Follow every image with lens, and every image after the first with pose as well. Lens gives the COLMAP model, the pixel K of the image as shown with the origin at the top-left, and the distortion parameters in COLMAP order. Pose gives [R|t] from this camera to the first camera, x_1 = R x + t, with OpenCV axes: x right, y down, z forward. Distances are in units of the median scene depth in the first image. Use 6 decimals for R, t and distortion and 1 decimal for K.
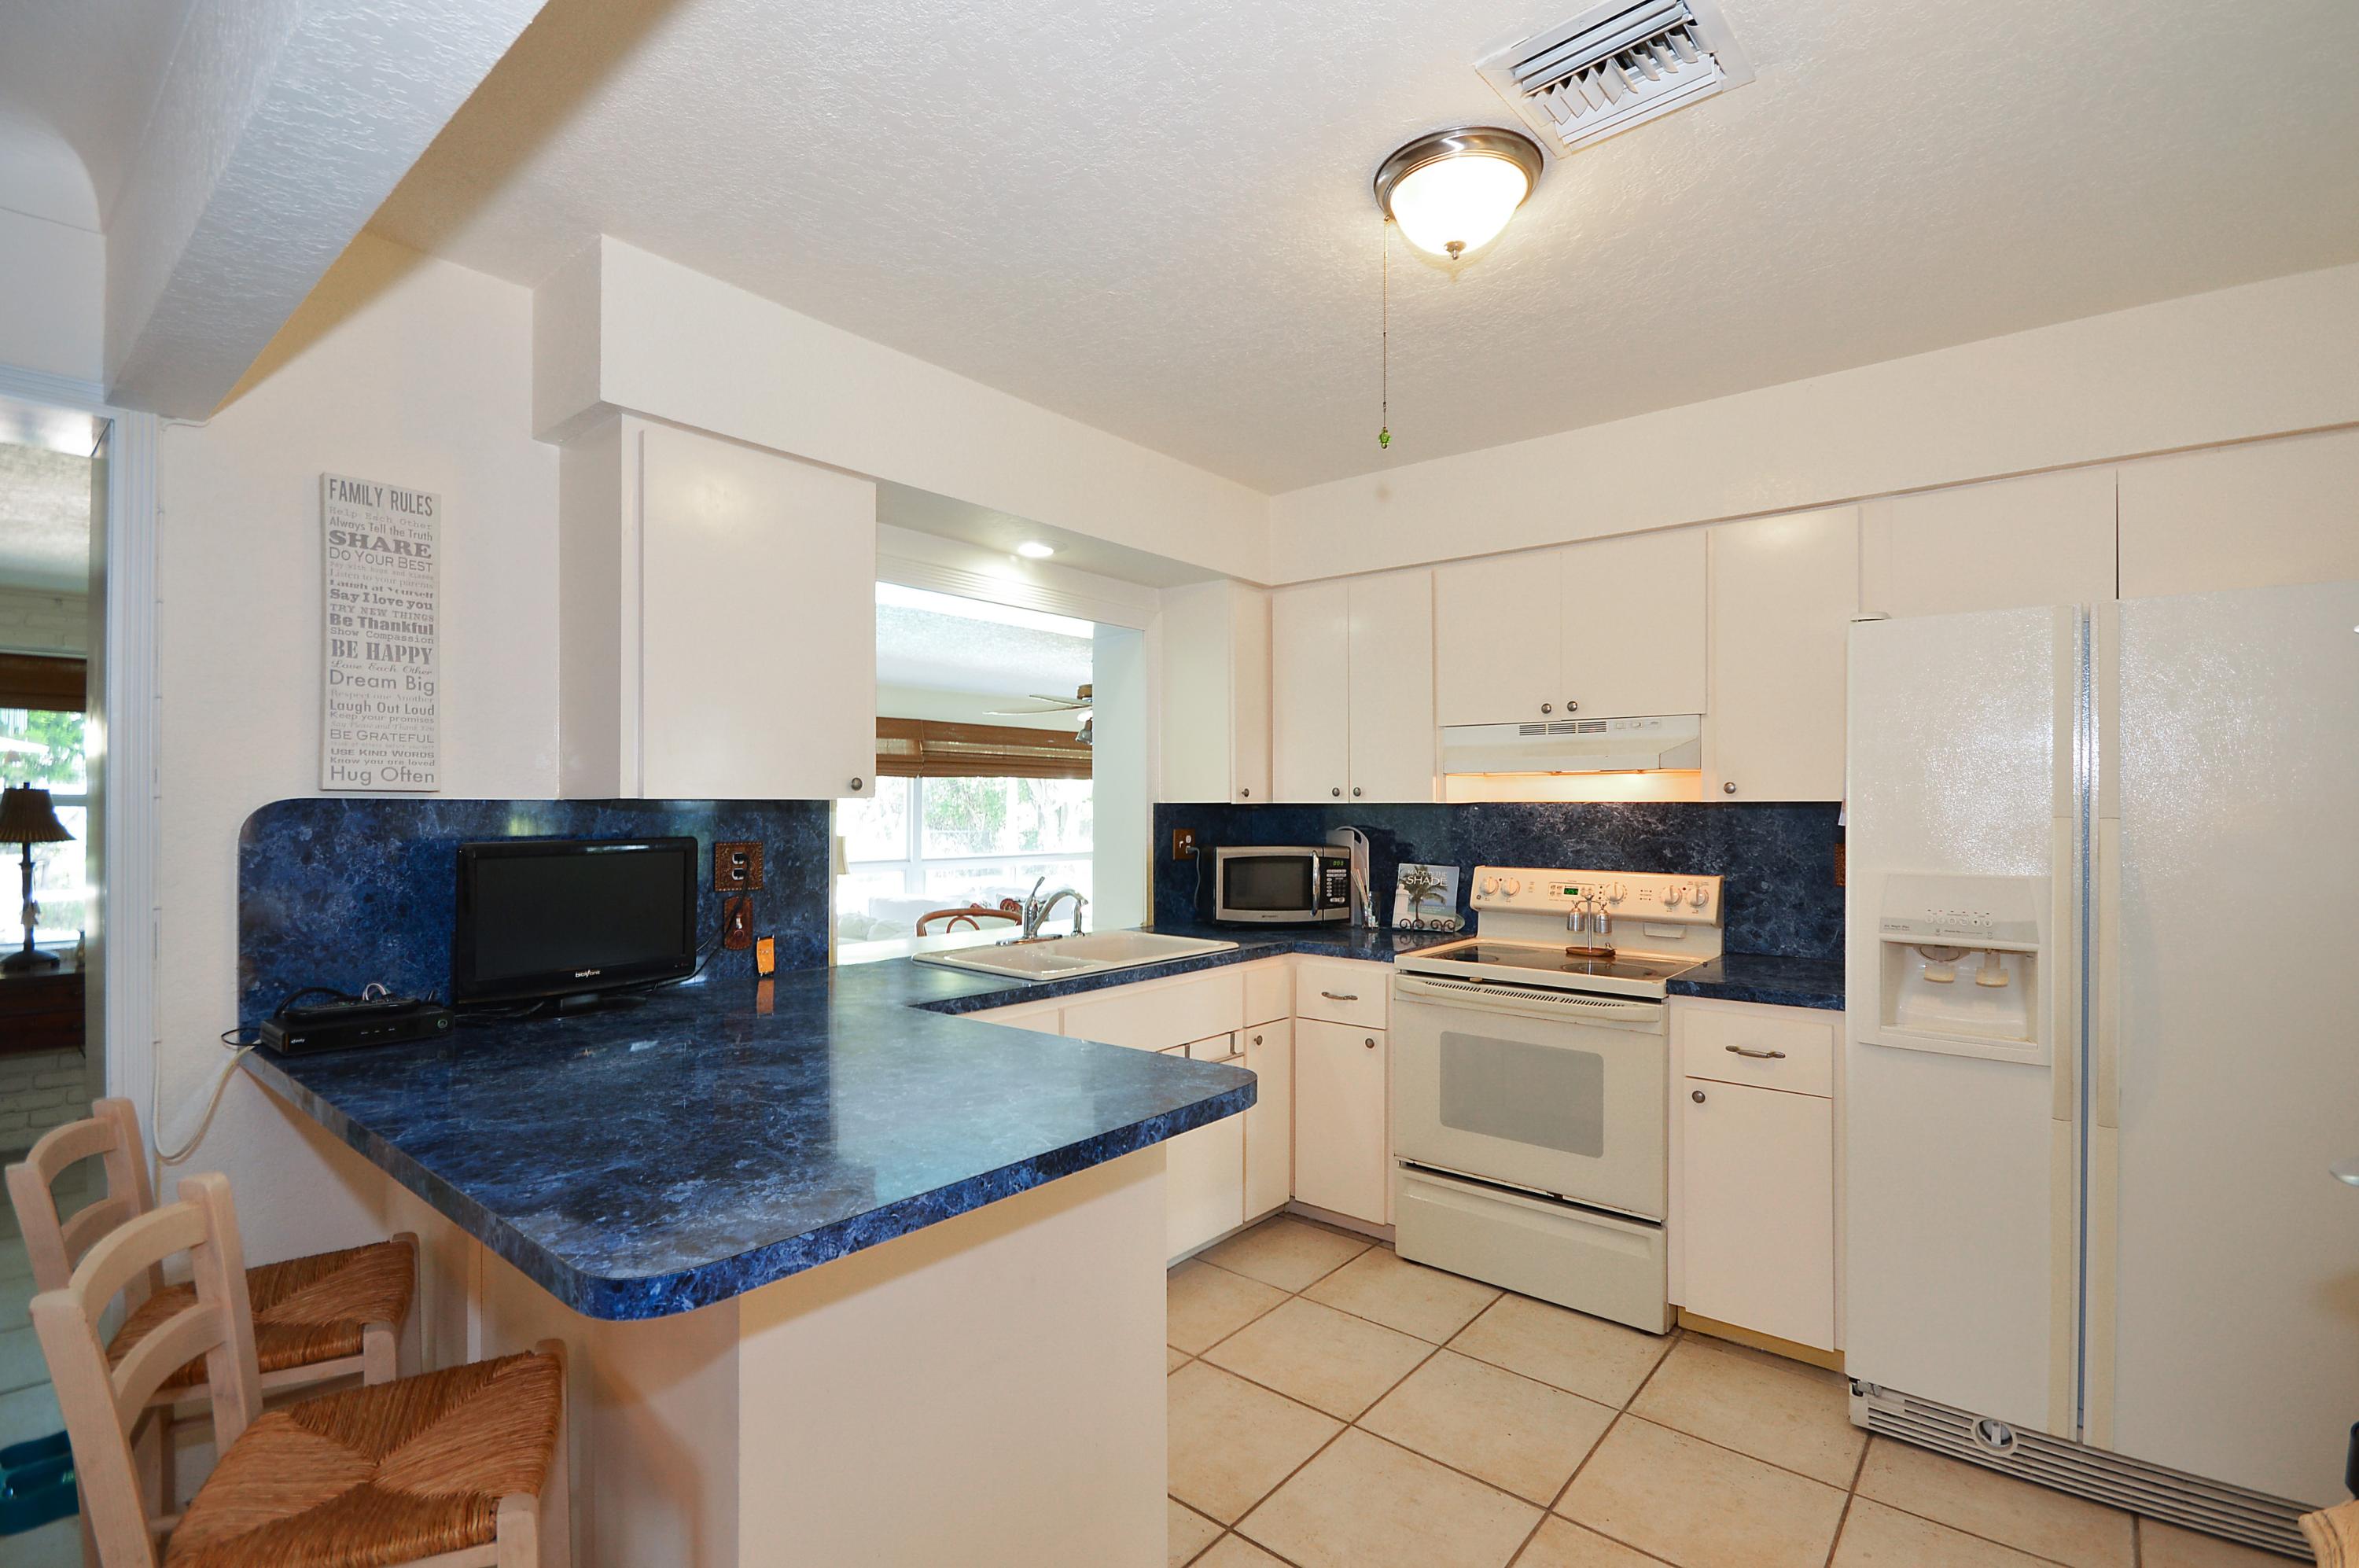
lens RADIAL K [[1061.9, 0, 1178.1], [0, 1061.9, 801.9], [0, 0, 1]] dist [-0.001651, 0.000010]
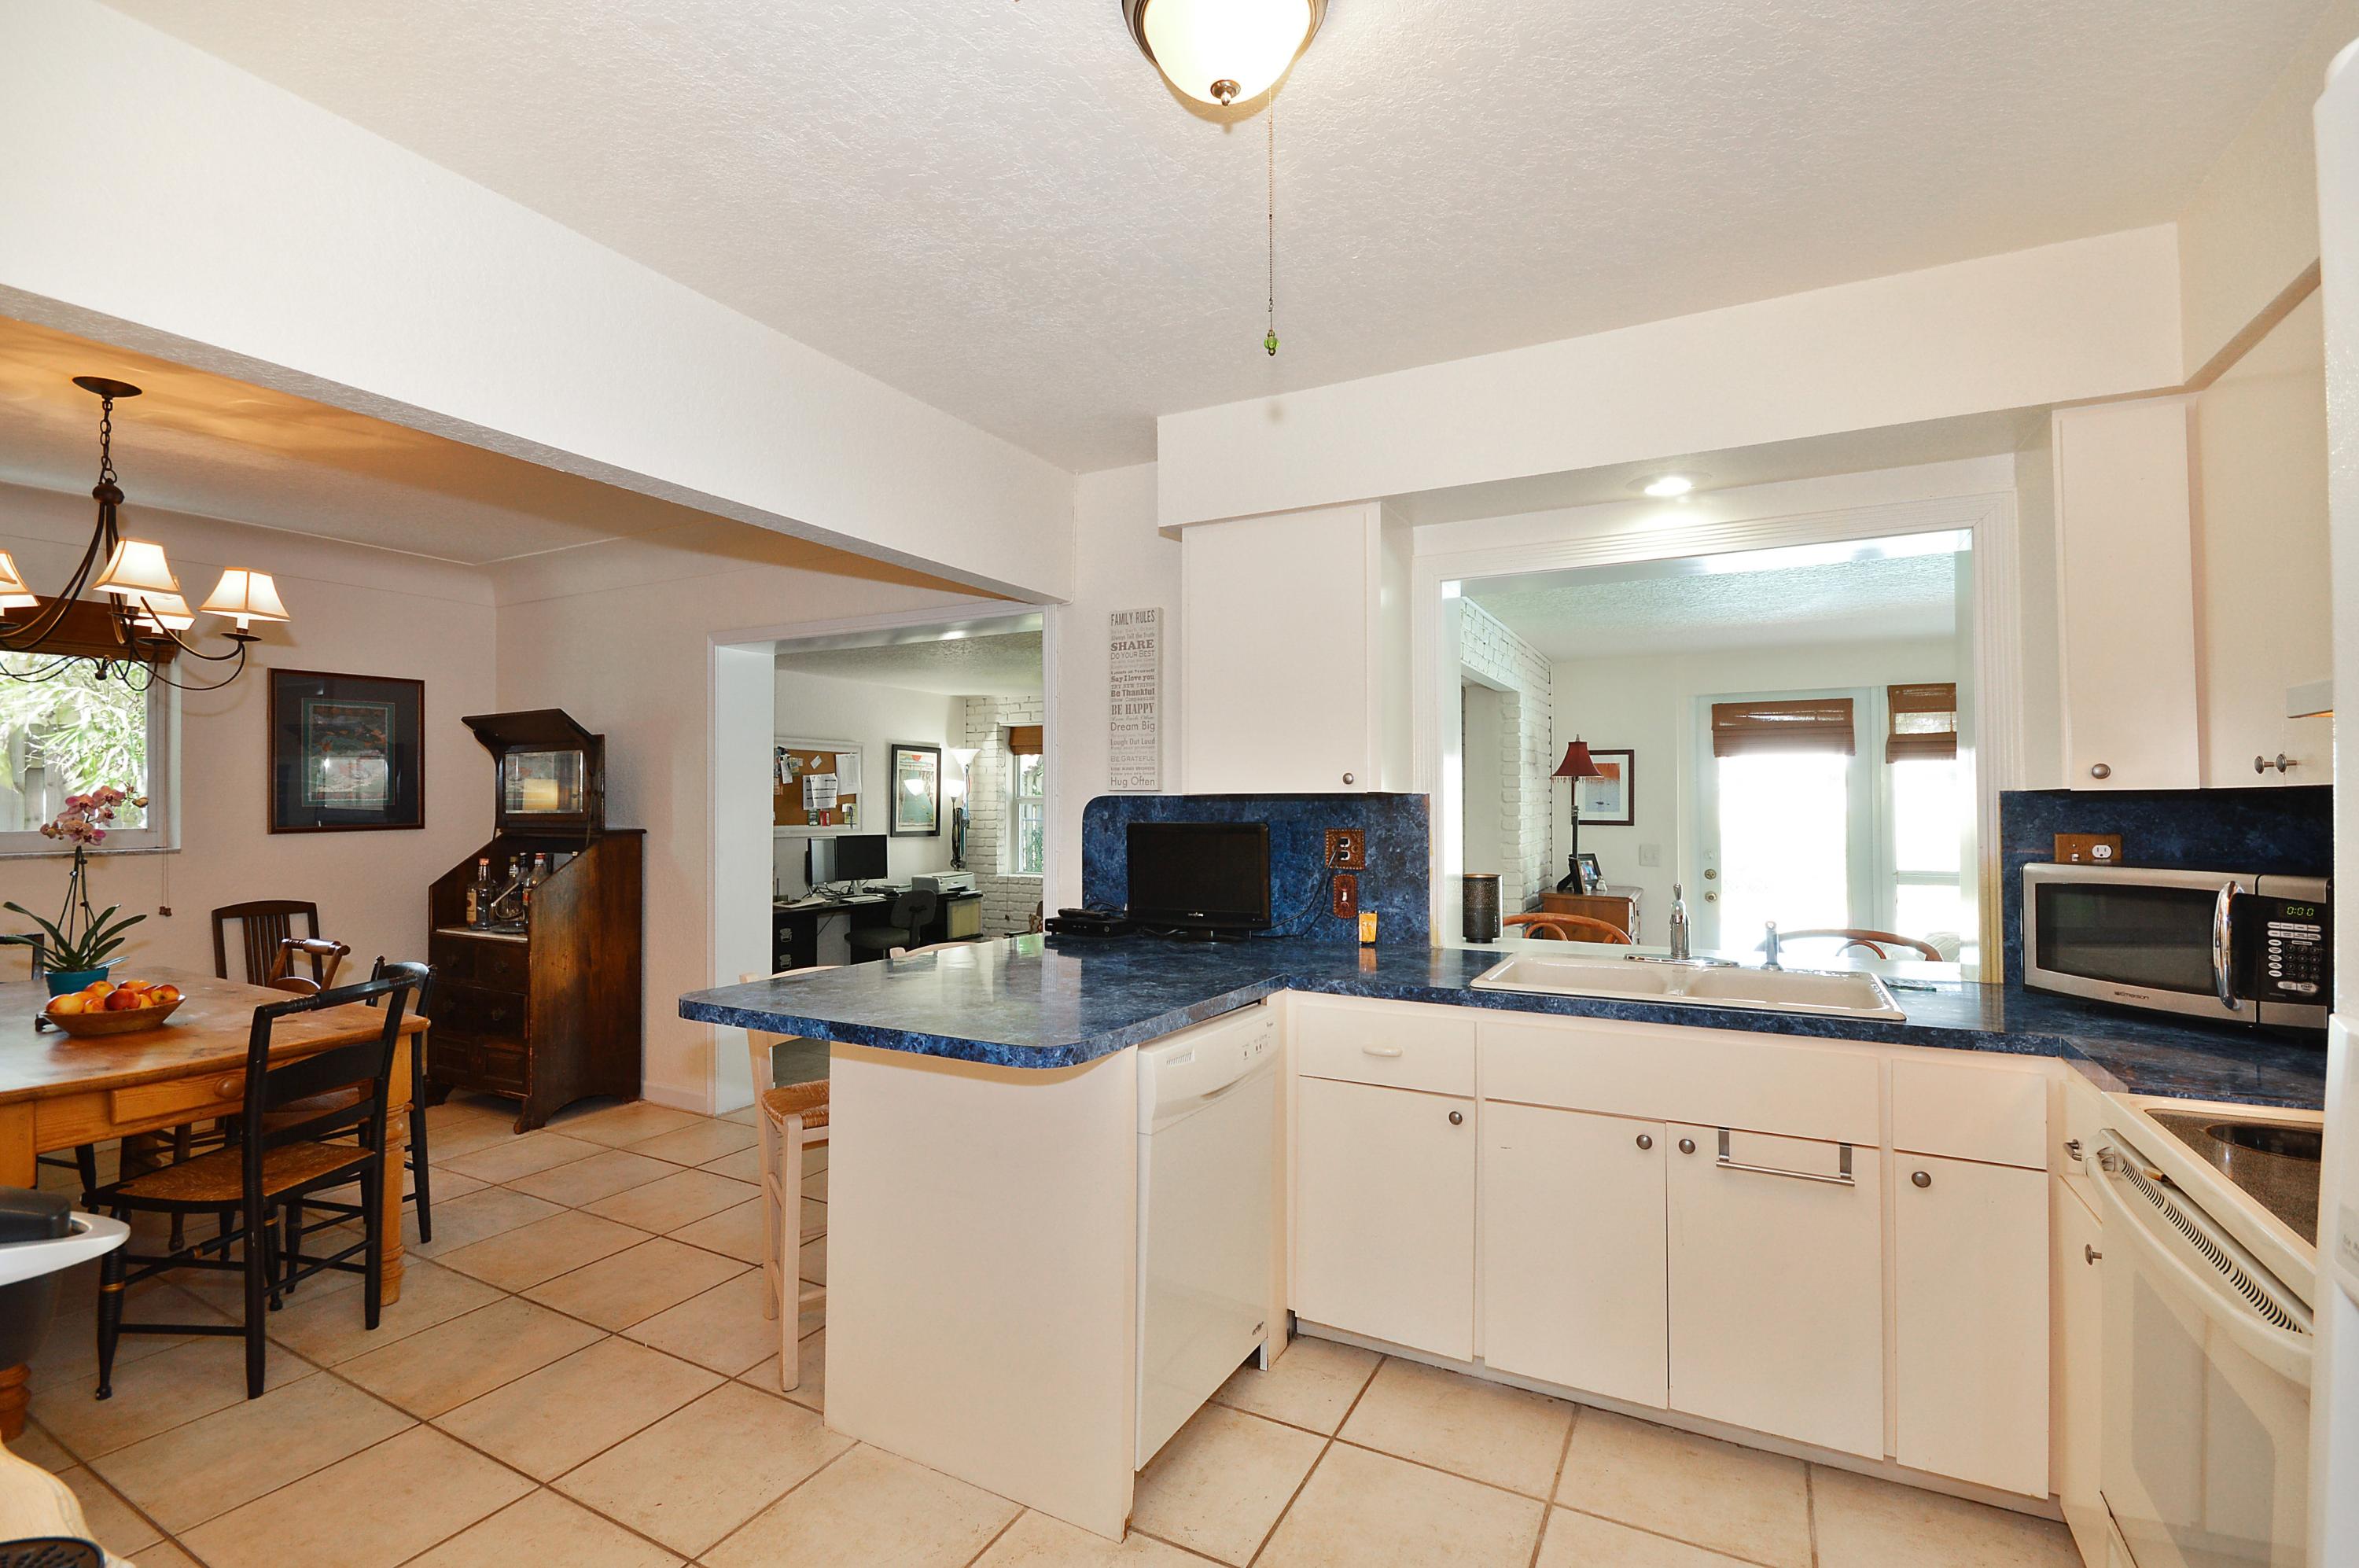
lens RADIAL K [[1061.9, 0, 1175.2], [0, 1061.9, 788.3], [0, 0, 1]] dist [-0.001651, 0.000010]
pose [[0.206881, -0.013924, -0.978267, 0.904072], [0.007664, 0.999891, -0.012611, 0.007168], [0.978336, -0.004889, 0.206965, 0.701674]]
